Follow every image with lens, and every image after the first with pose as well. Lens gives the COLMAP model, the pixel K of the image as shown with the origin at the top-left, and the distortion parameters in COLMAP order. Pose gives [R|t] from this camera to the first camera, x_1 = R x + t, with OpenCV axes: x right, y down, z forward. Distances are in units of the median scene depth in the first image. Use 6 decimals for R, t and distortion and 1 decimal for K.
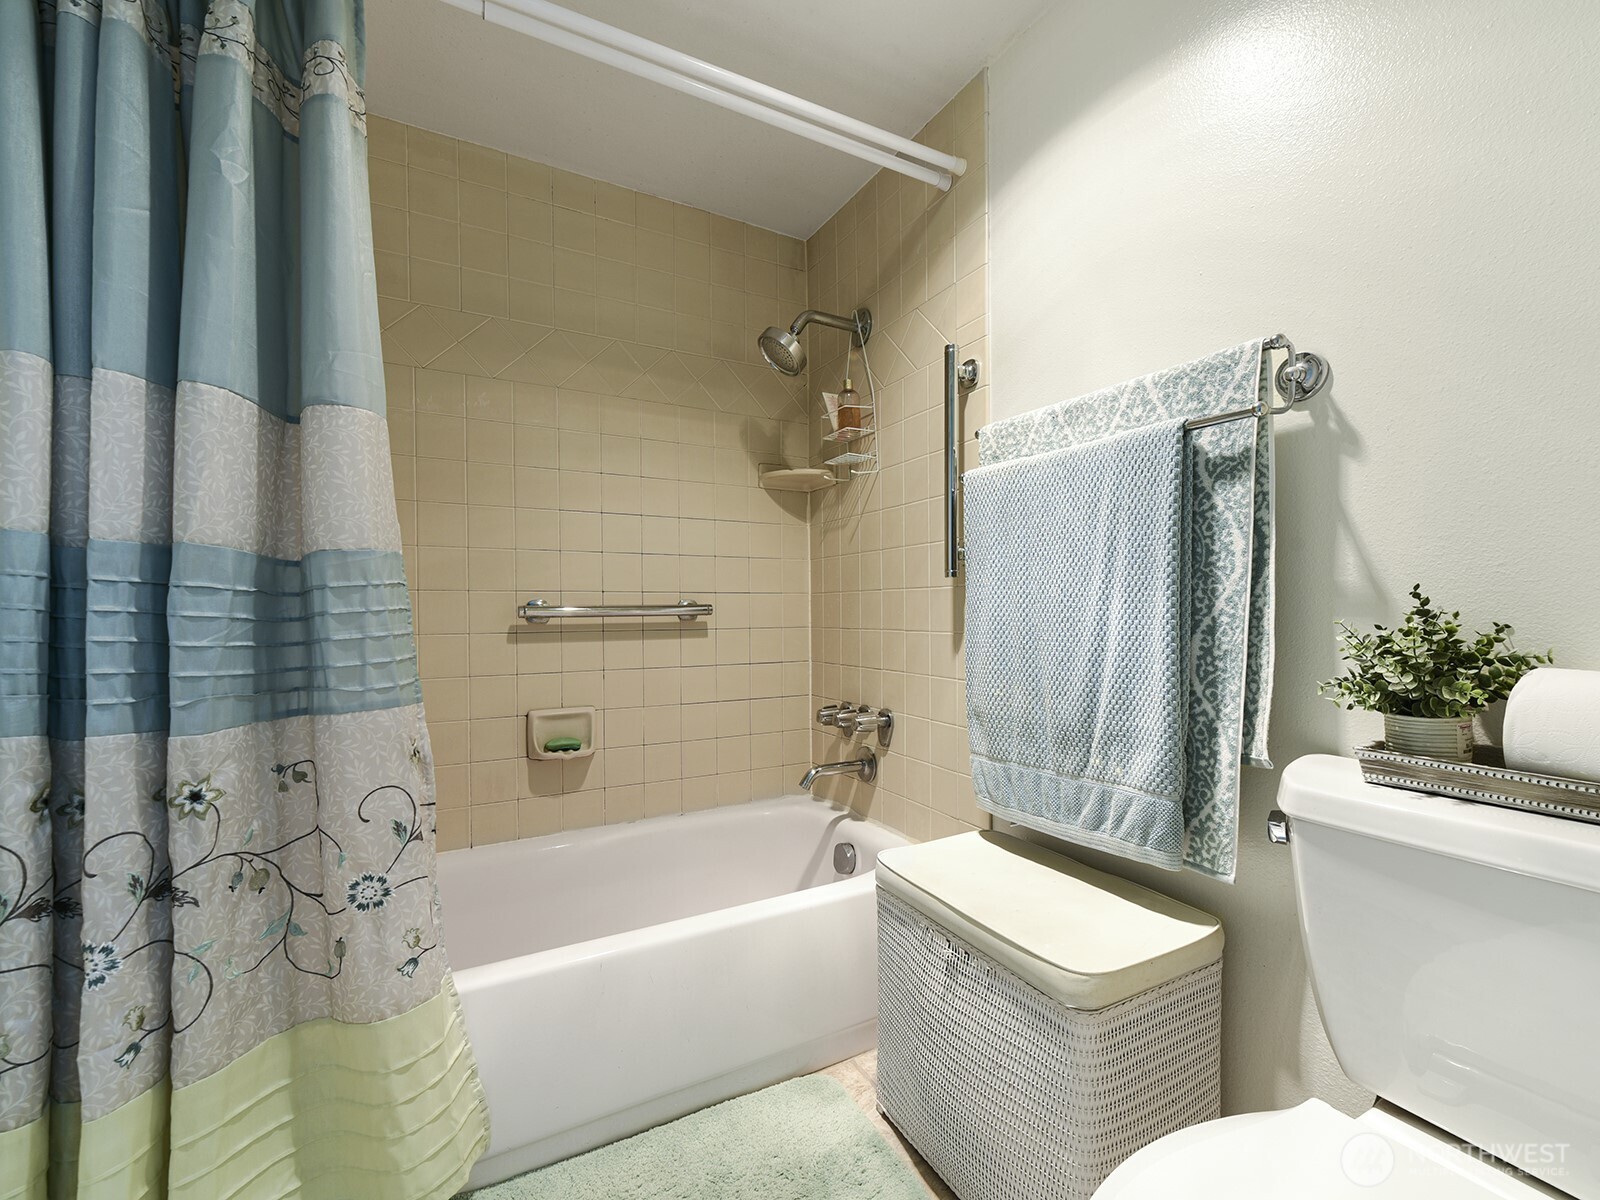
lens RADIAL K [[718.4, 0, 810.4], [0, 718.4, 585.5], [0, 0, 1]] dist [0.021057, -0.015374]
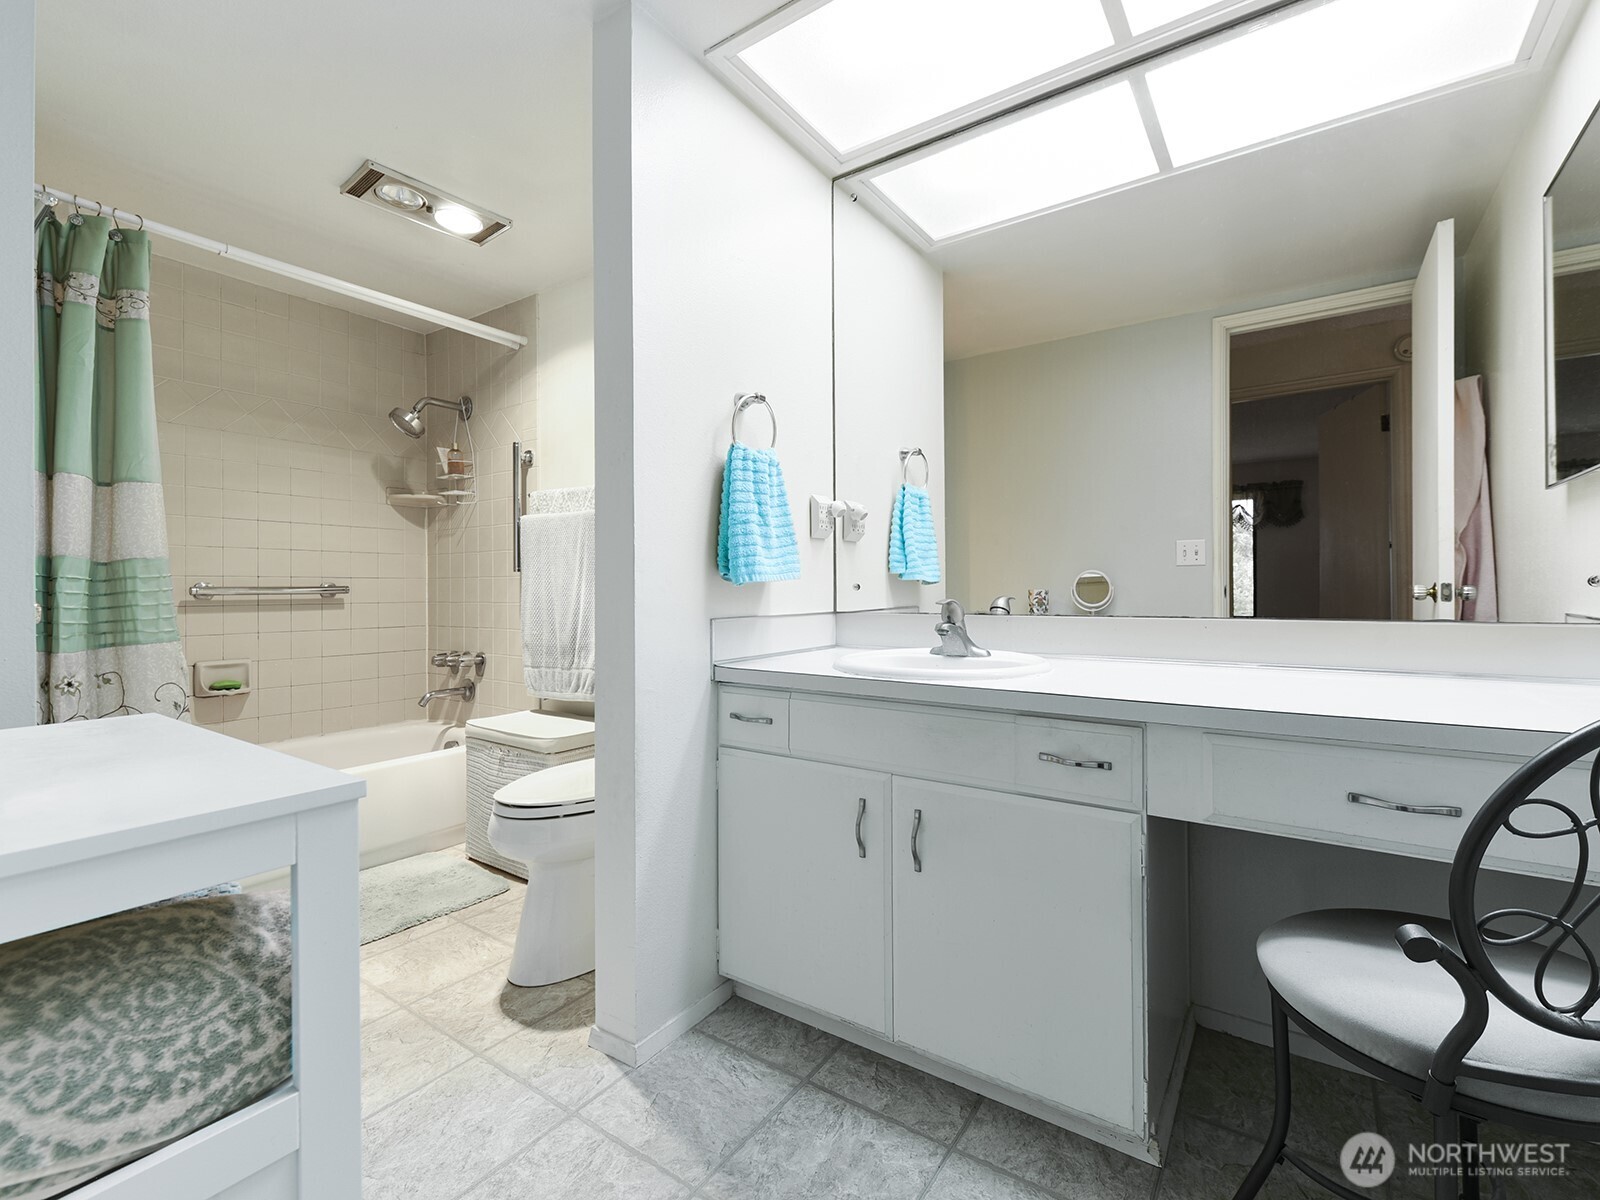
lens RADIAL K [[718.4, 0, 810.4], [0, 718.4, 585.5], [0, 0, 1]] dist [0.021057, -0.015374]
pose [[0.885030, 0.005177, 0.465505, 0.008364], [-0.018074, 0.999566, 0.023245, -0.031705], [-0.465183, -0.028986, 0.884740, -0.905830]]
